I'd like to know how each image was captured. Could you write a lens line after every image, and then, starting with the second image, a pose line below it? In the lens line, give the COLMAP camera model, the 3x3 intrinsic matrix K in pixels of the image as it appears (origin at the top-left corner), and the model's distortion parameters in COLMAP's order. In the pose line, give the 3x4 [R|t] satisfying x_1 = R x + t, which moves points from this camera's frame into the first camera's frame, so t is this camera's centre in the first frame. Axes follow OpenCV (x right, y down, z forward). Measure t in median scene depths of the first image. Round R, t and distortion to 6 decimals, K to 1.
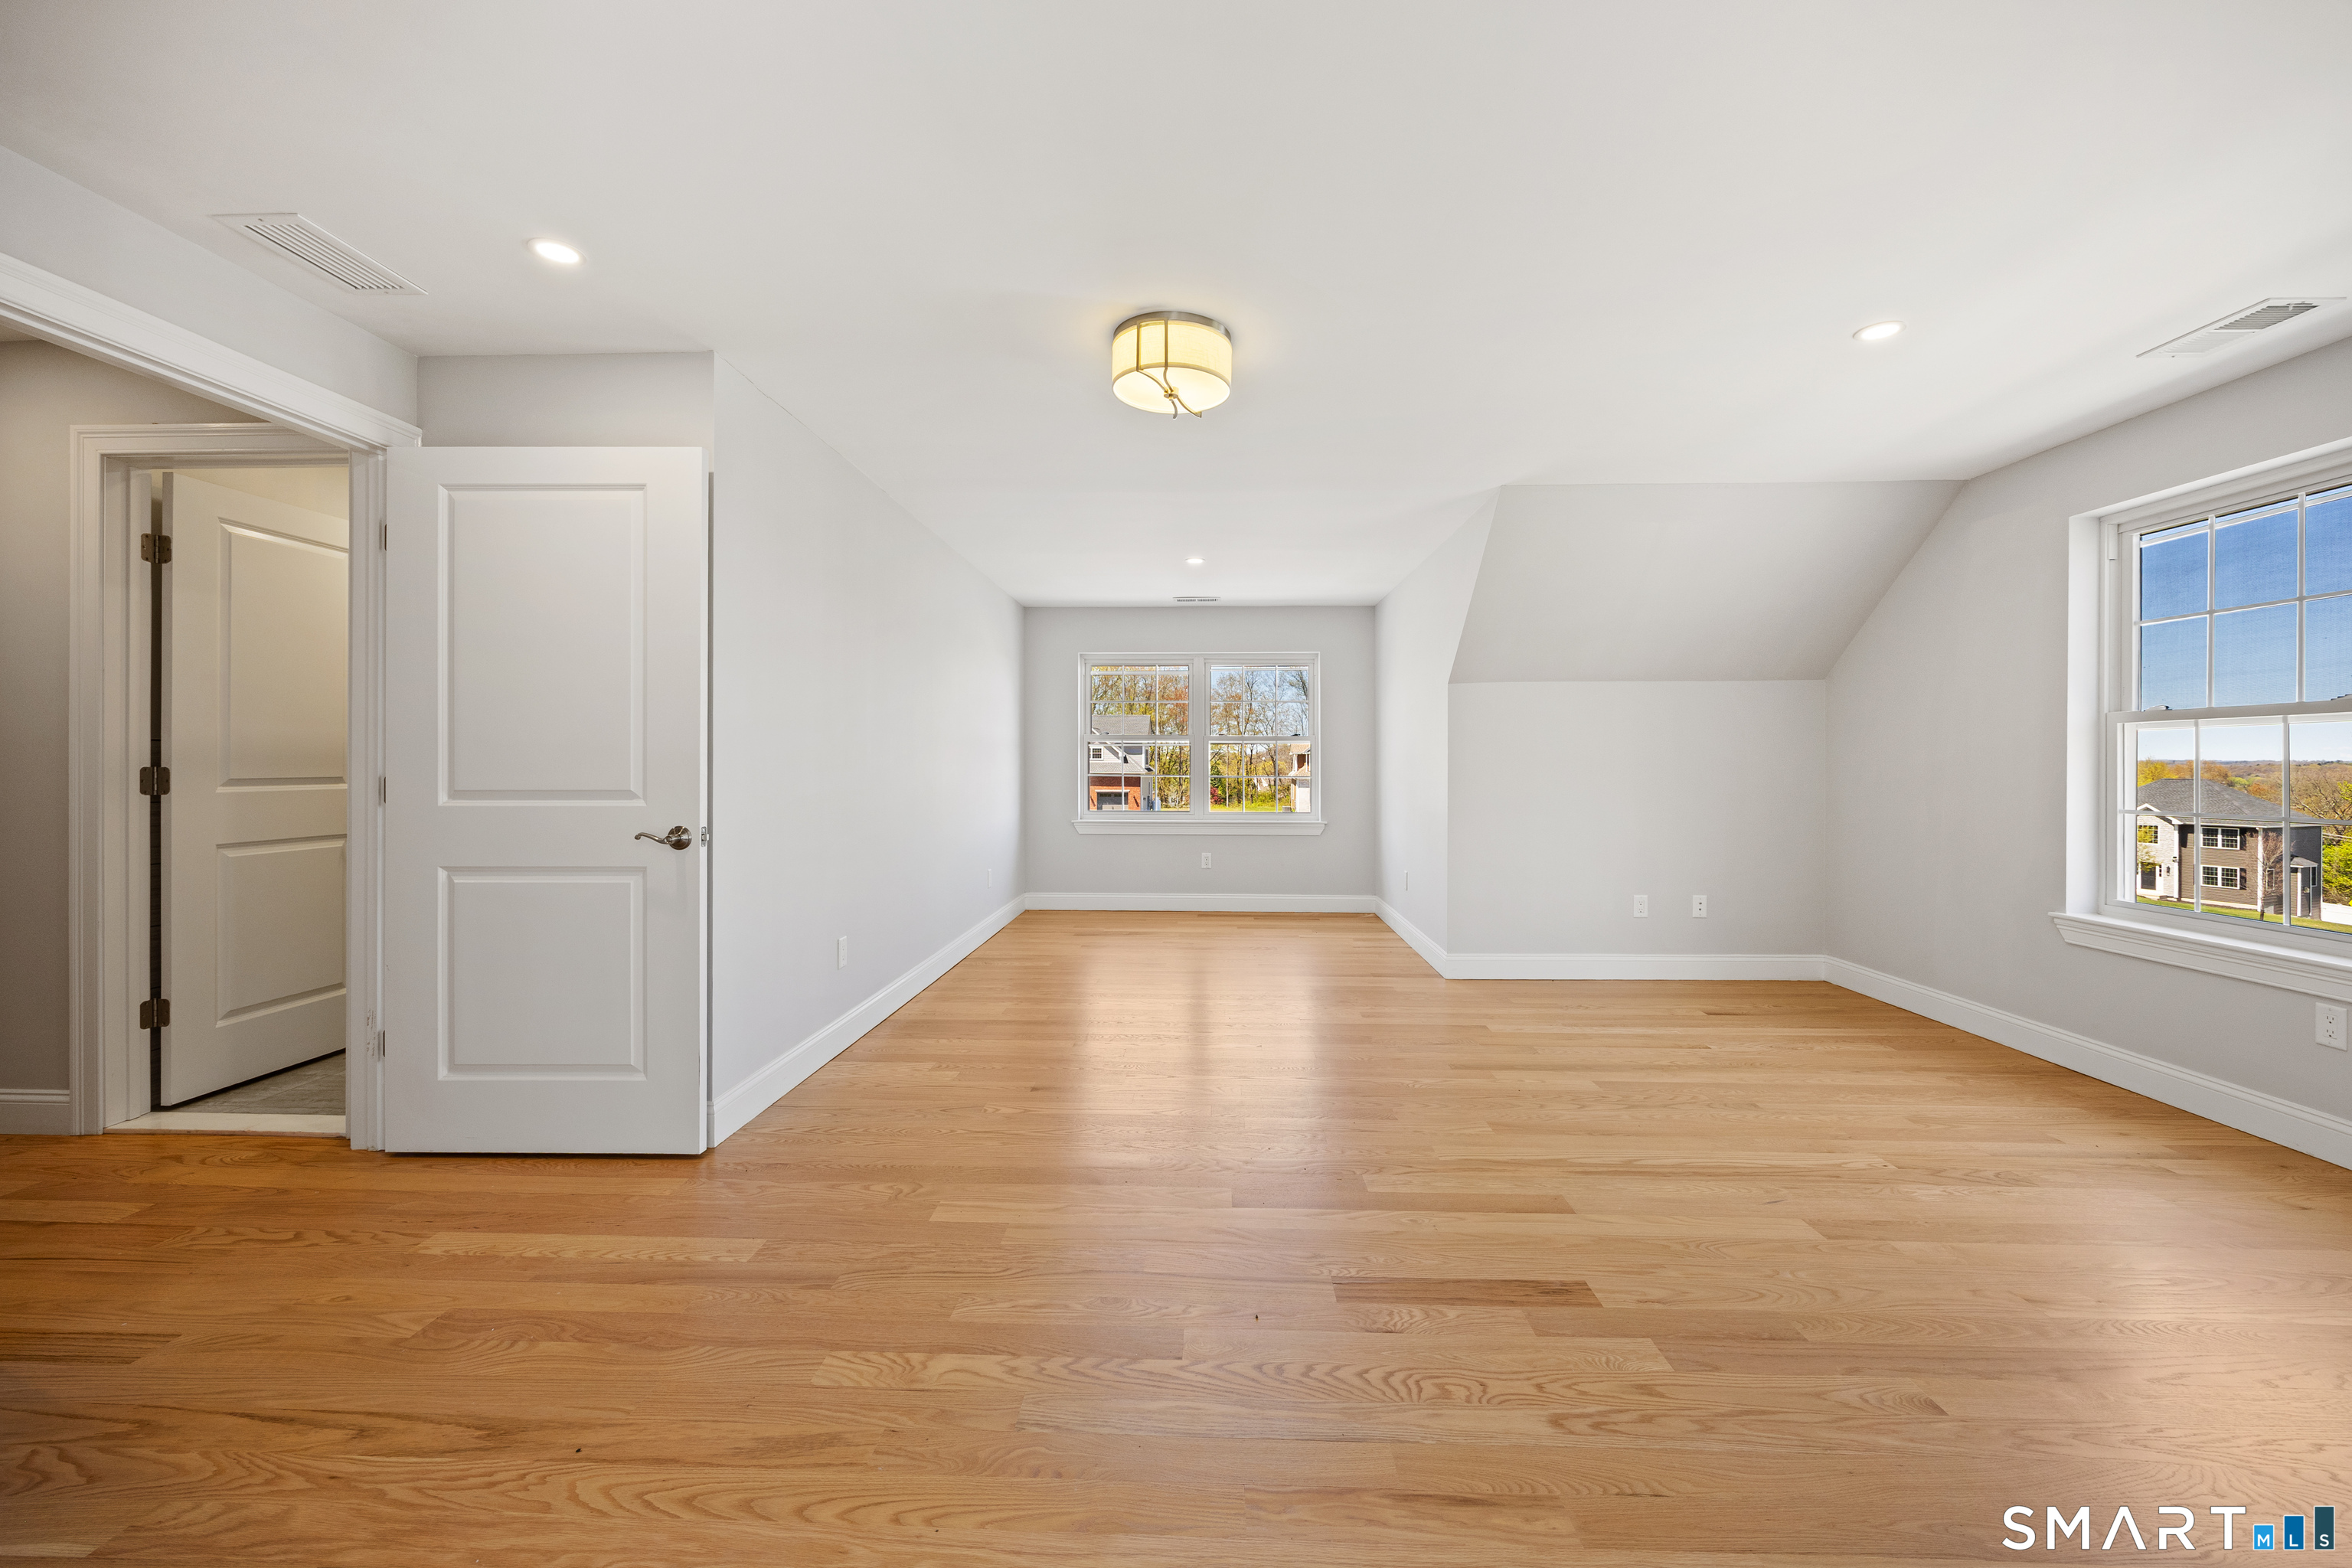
lens RADIAL K [[921.3, 0, 1166.0], [0, 921.3, 773.5], [0, 0, 1]] dist [0.001174, -0.000192]
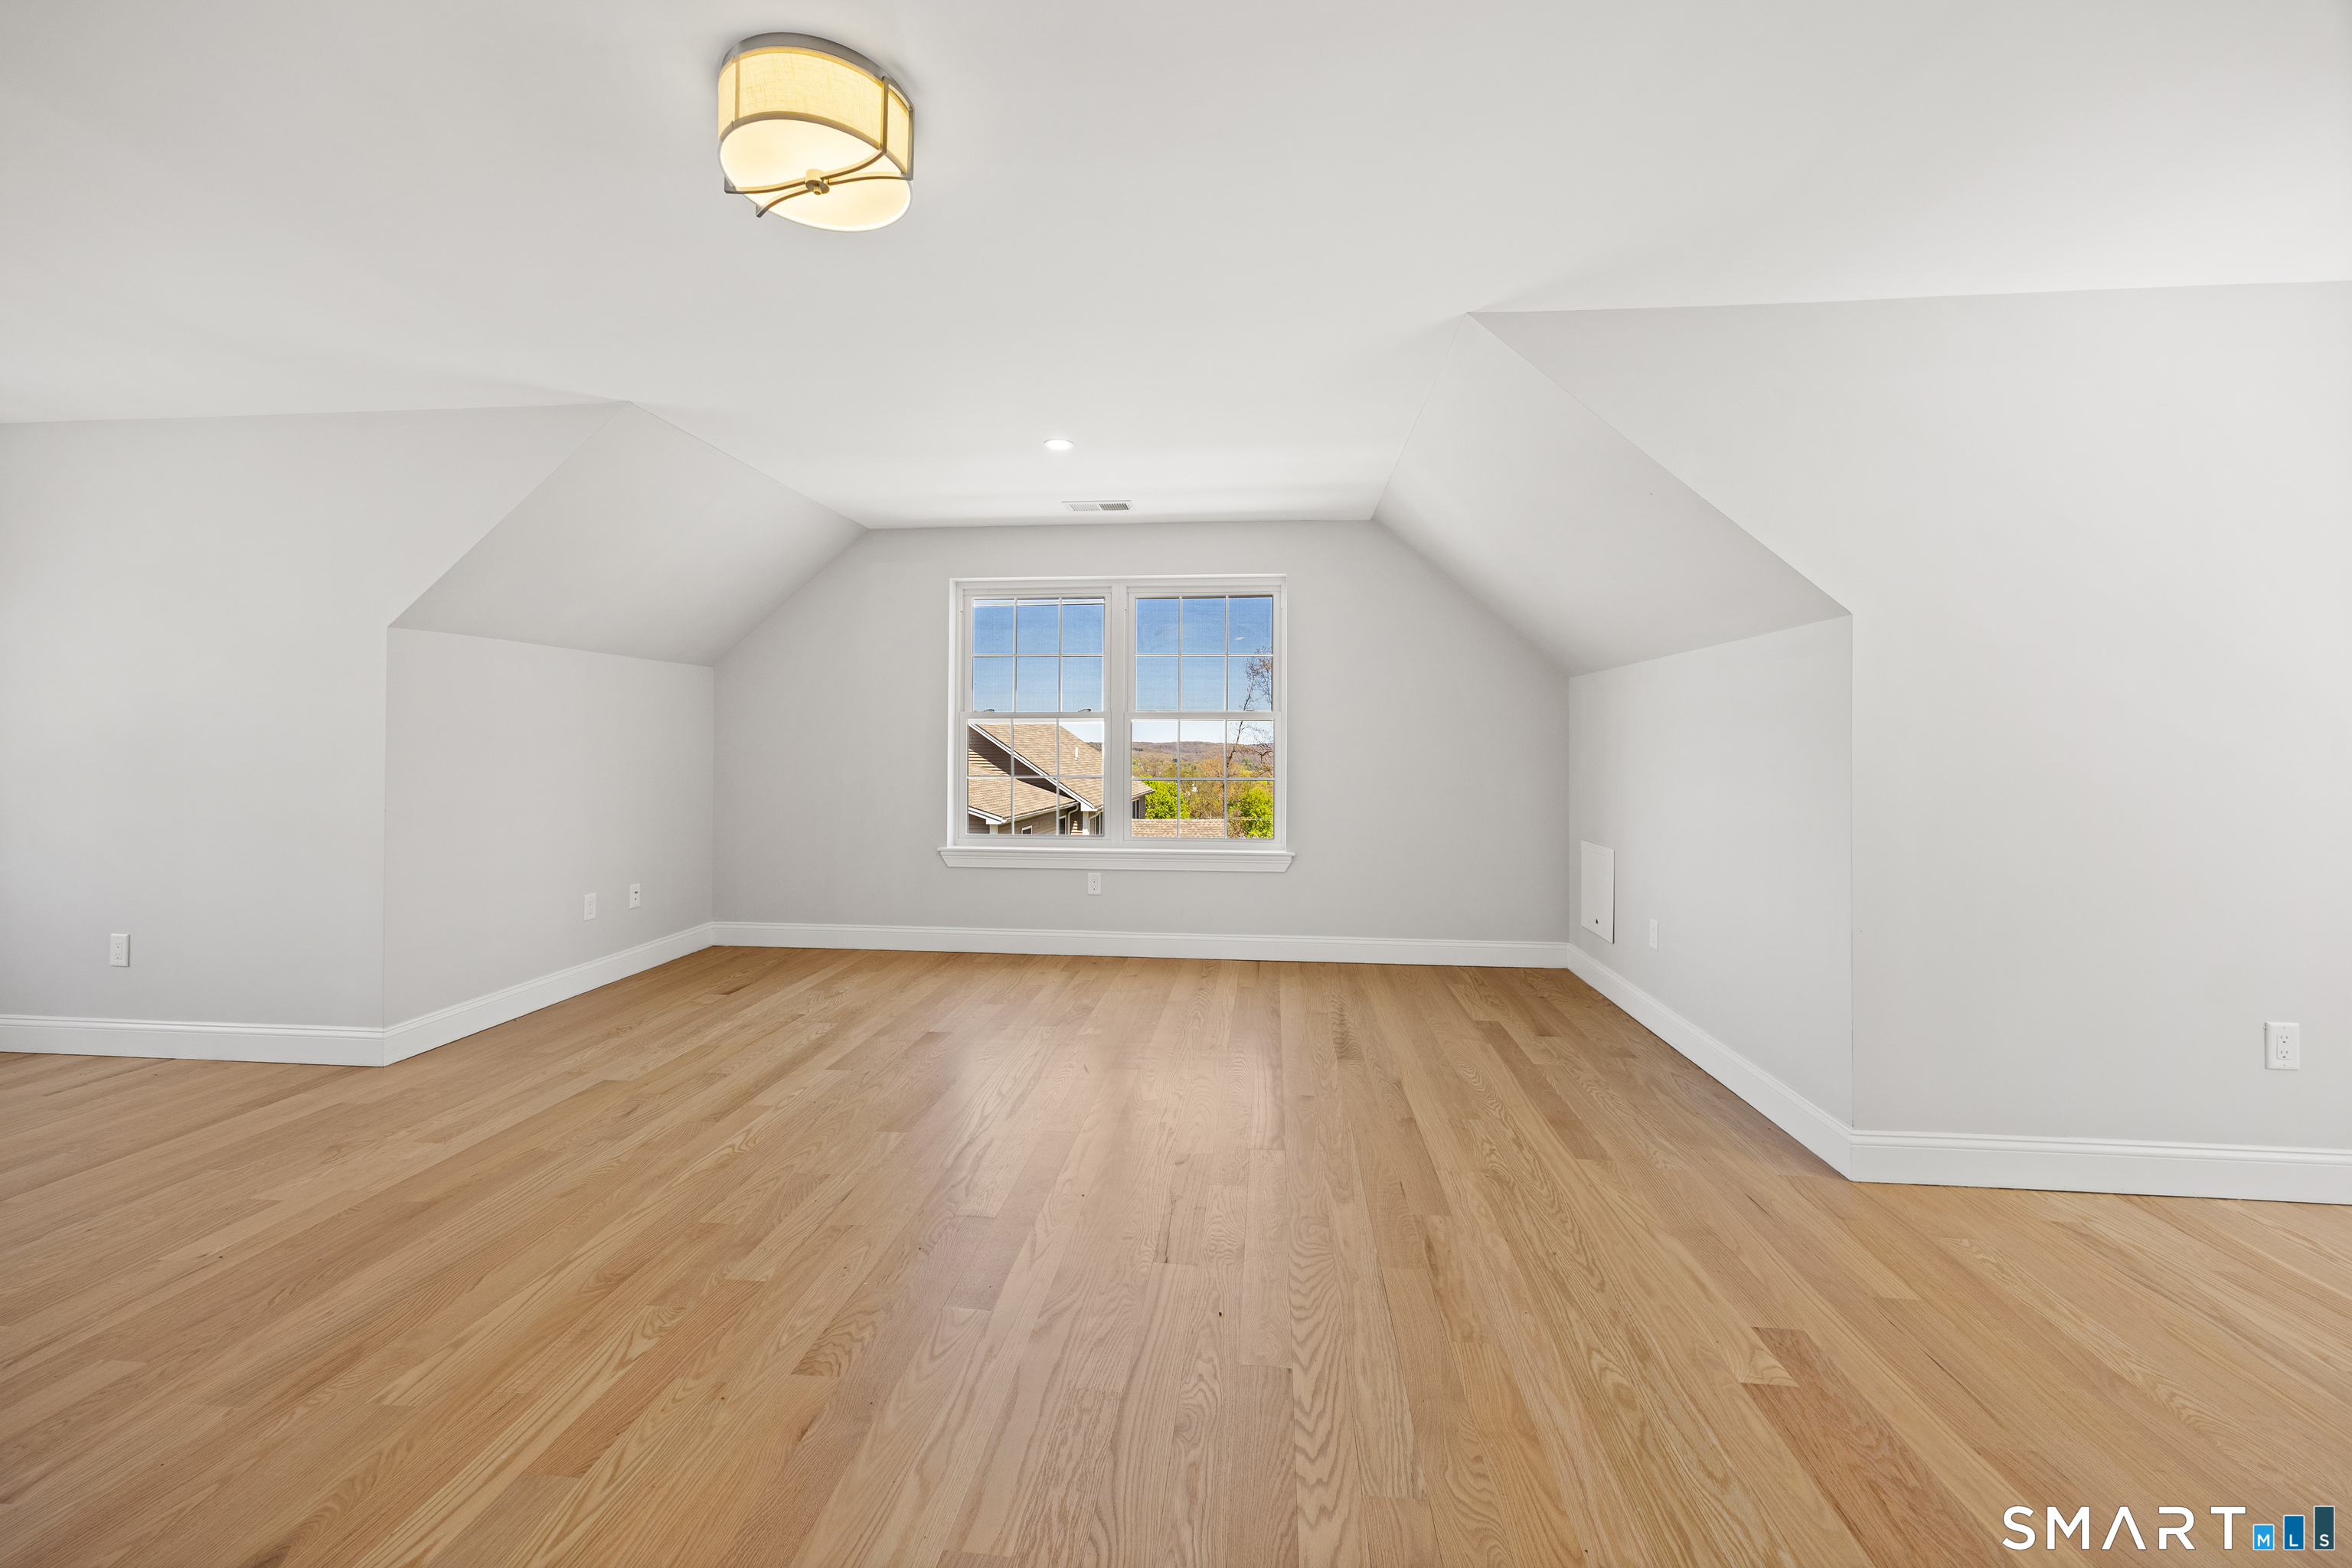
lens RADIAL K [[921.3, 0, 1191.2], [0, 921.3, 774.6], [0, 0, 1]] dist [0.001174, -0.000192]
pose [[0.057483, -0.034805, 0.997740, -0.629149], [0.009448, 0.999366, 0.034318, -0.015314], [-0.998302, 0.007454, 0.057775, 0.703714]]
